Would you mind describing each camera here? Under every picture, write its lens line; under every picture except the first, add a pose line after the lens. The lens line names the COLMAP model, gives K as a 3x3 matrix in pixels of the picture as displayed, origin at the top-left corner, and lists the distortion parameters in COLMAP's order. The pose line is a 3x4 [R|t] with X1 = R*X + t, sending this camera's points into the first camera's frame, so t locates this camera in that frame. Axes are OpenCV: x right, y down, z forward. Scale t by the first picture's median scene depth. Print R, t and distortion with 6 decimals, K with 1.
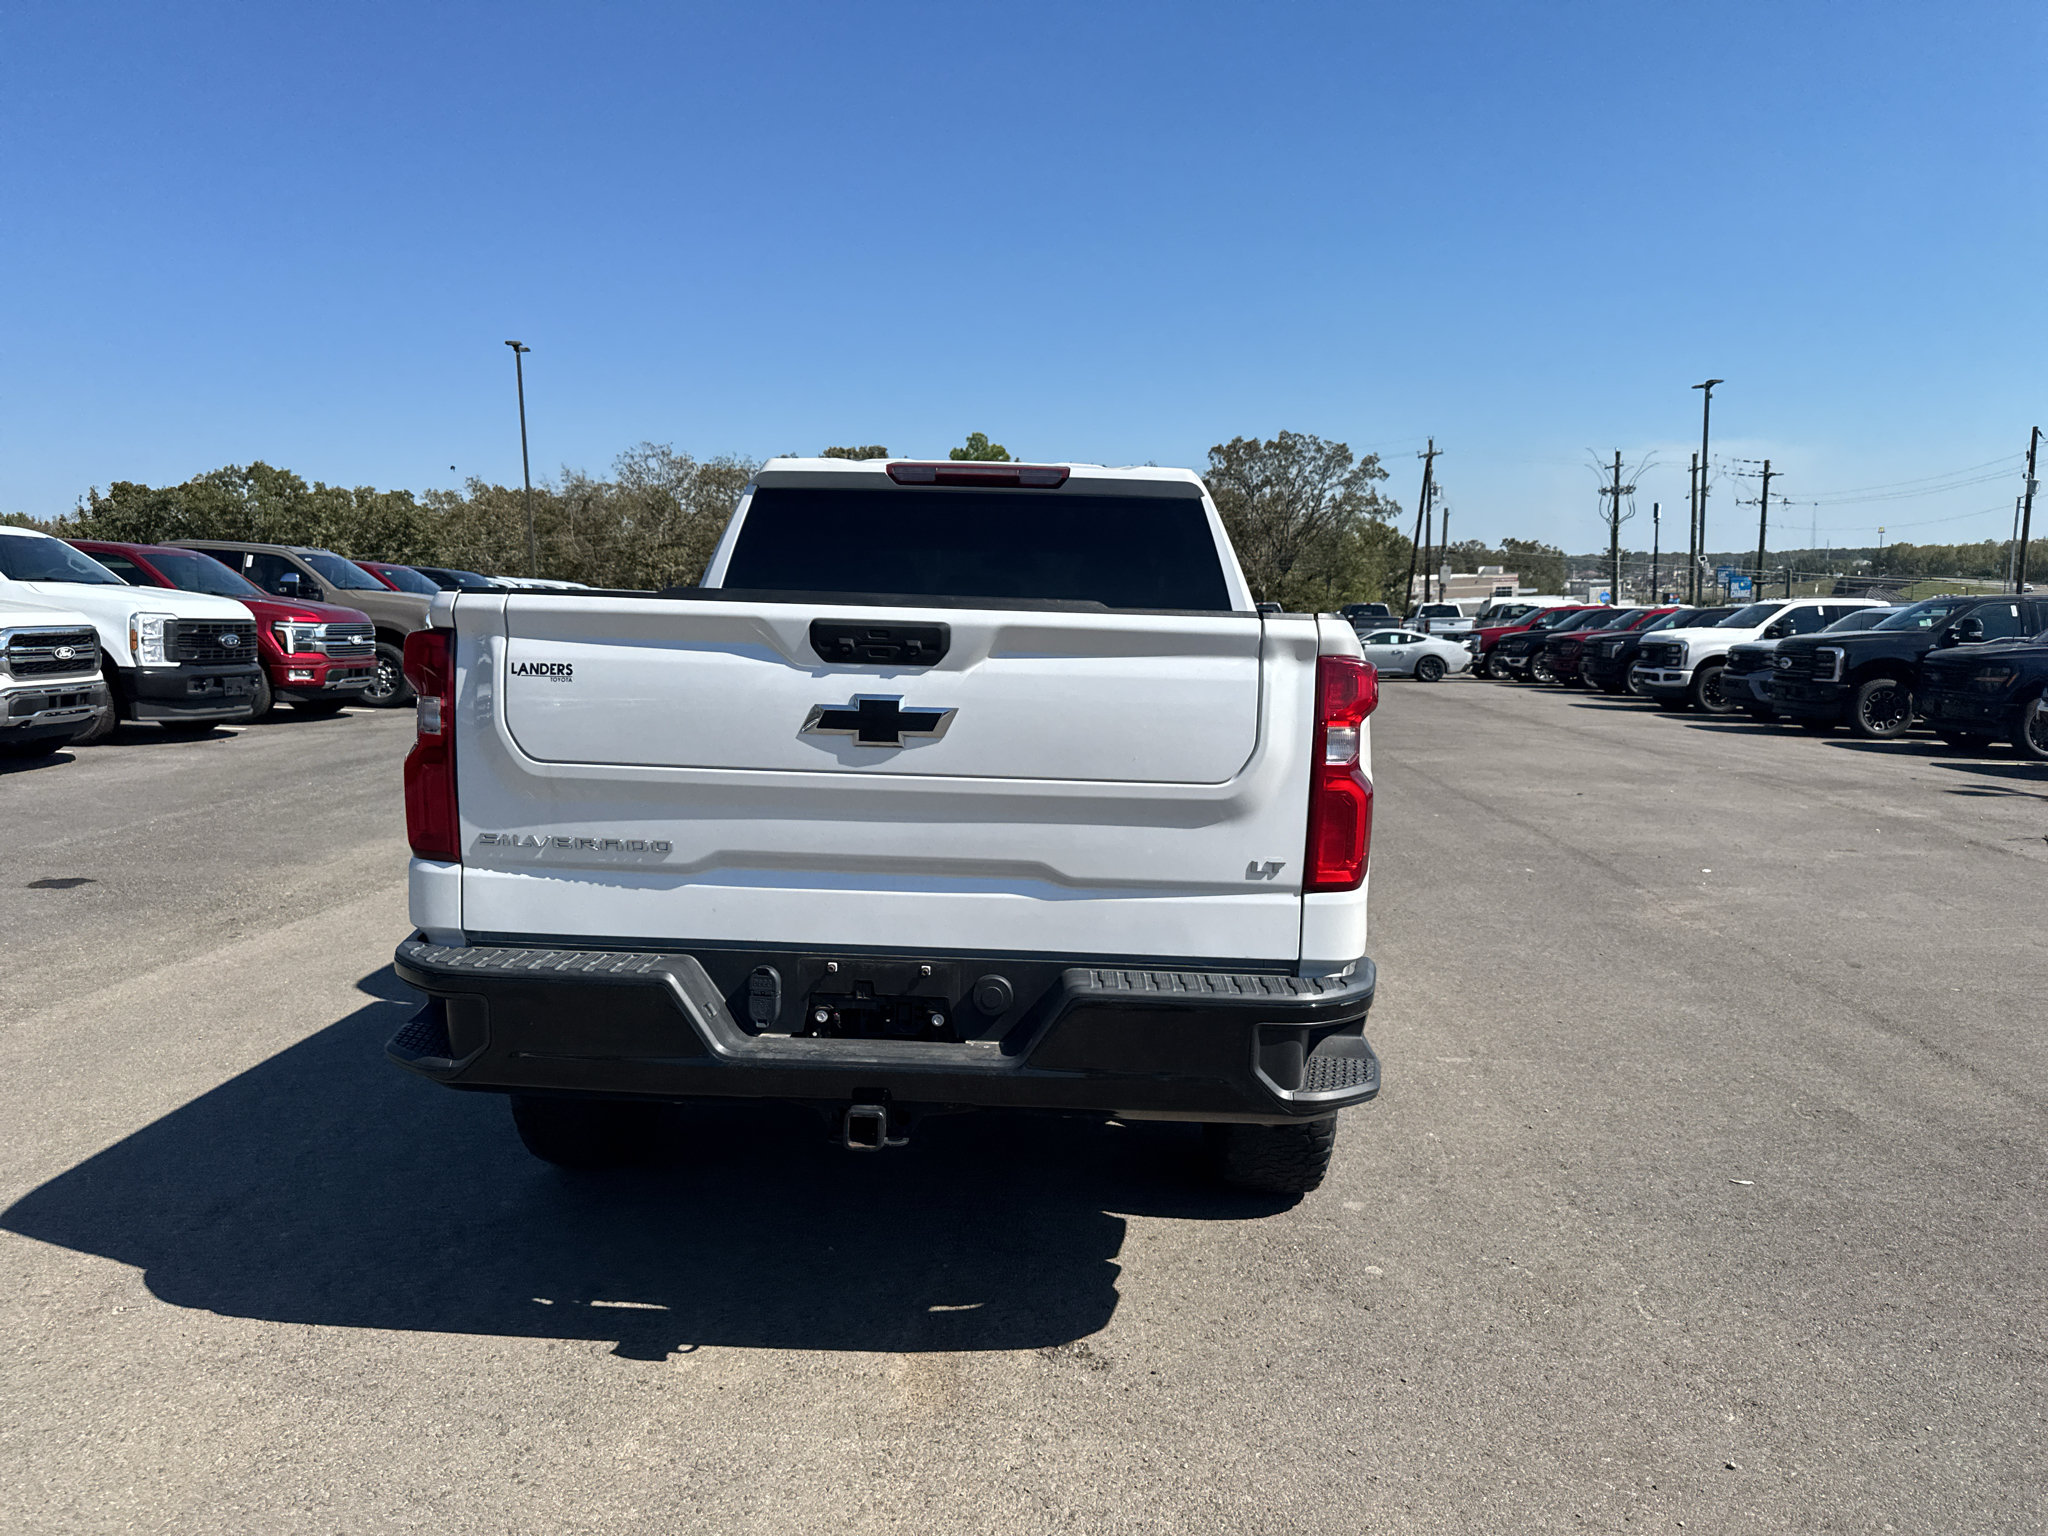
lens RADIAL K [[1441.6, 0, 1029.4], [0, 1441.6, 778.3], [0, 0, 1]] dist [0.101159, -0.141130]
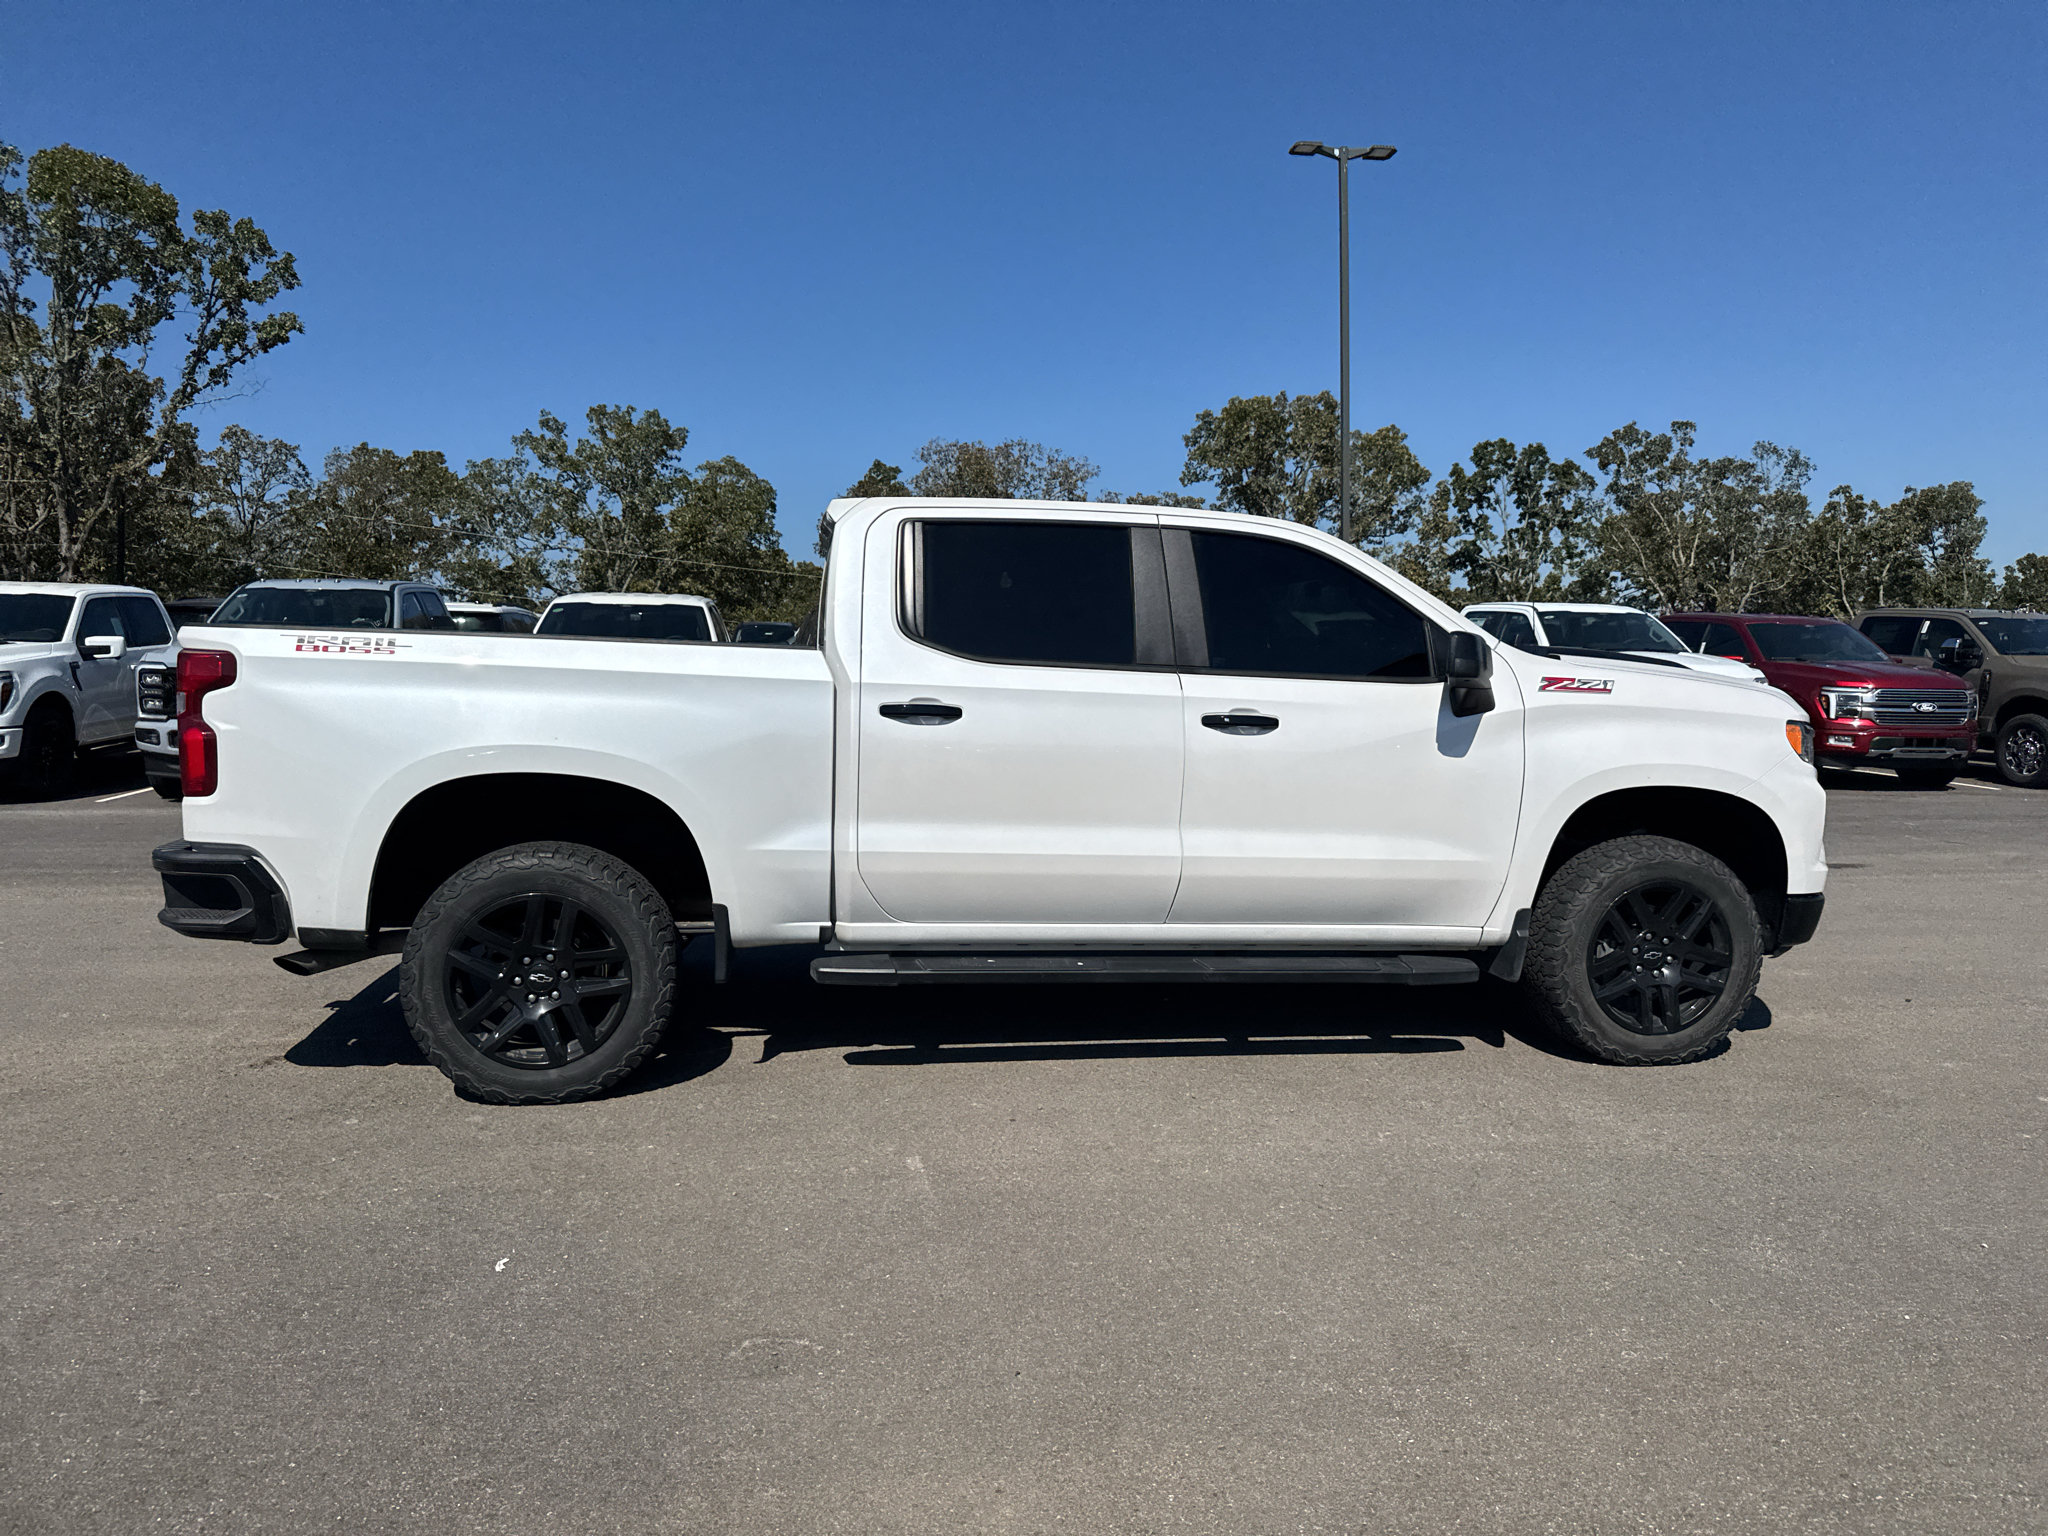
lens RADIAL K [[1434.4, 0, 1020.0], [0, 1434.4, 770.8], [0, 0, 1]] dist [0.097121, -0.145405]
pose [[0.201254, 0.060129, -0.977692, 1.179839], [-0.119482, 0.992168, 0.036424, -0.071029], [0.972225, 0.109486, 0.206862, 0.936135]]
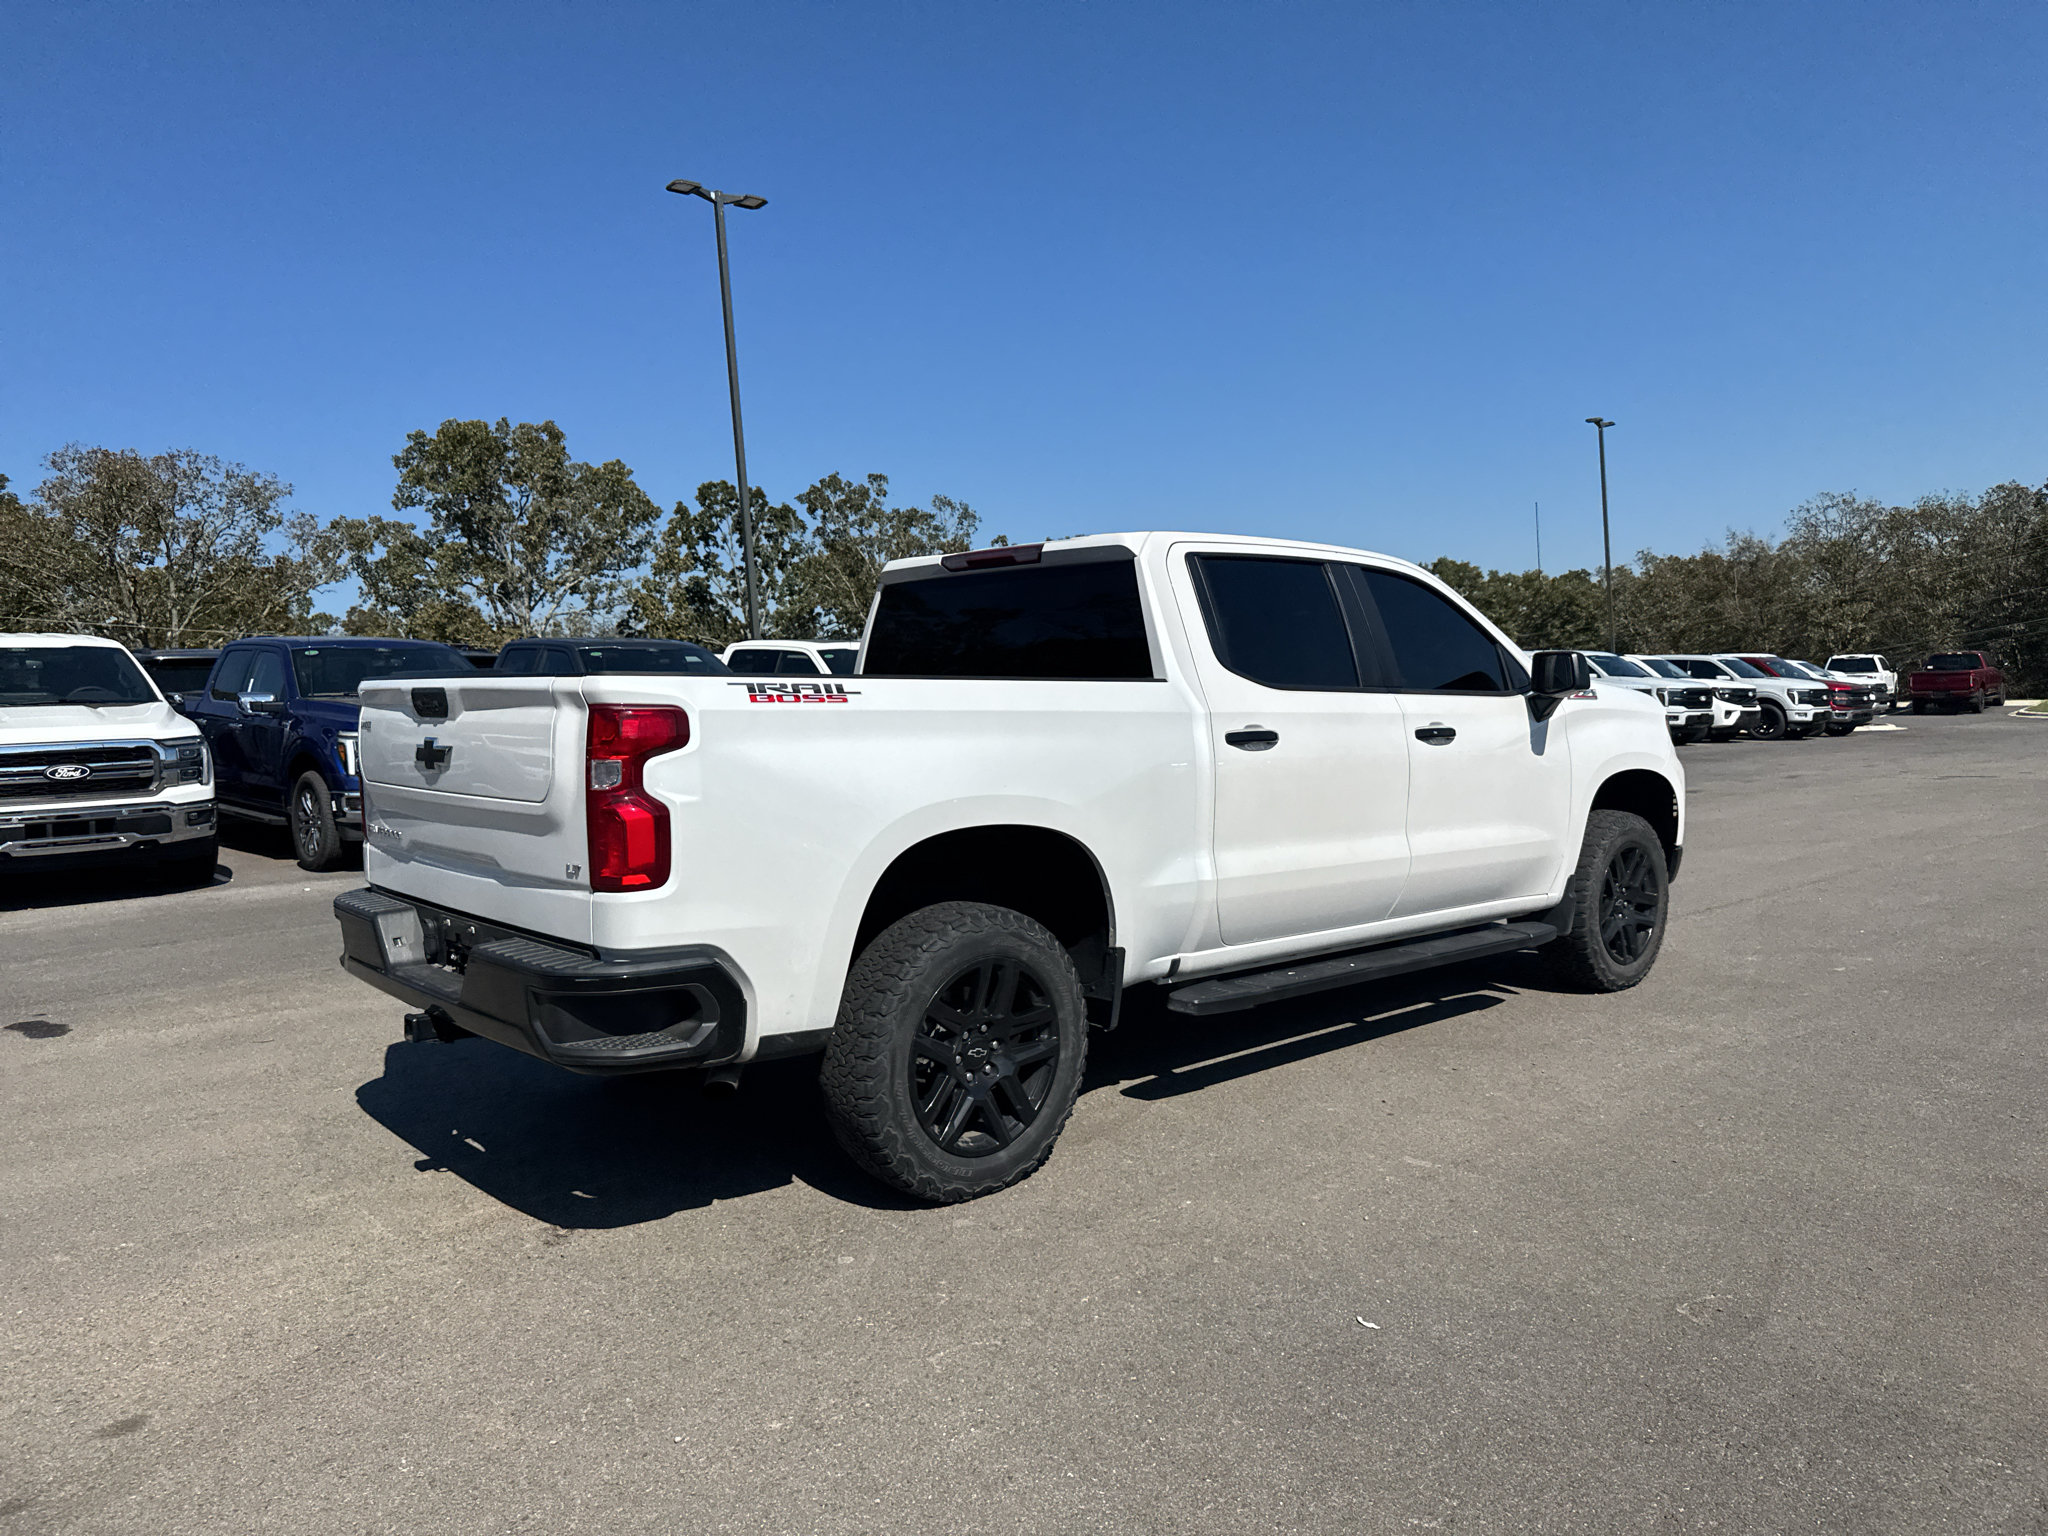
lens RADIAL K [[1438.1, 0, 1029.2], [0, 1438.1, 753.7], [0, 0, 1]] dist [0.123841, -0.210316]
pose [[0.699915, -0.002196, -0.714222, 0.816251], [-0.045555, 0.997822, -0.047711, 0.001260], [0.712772, 0.065930, 0.698291, 0.224183]]
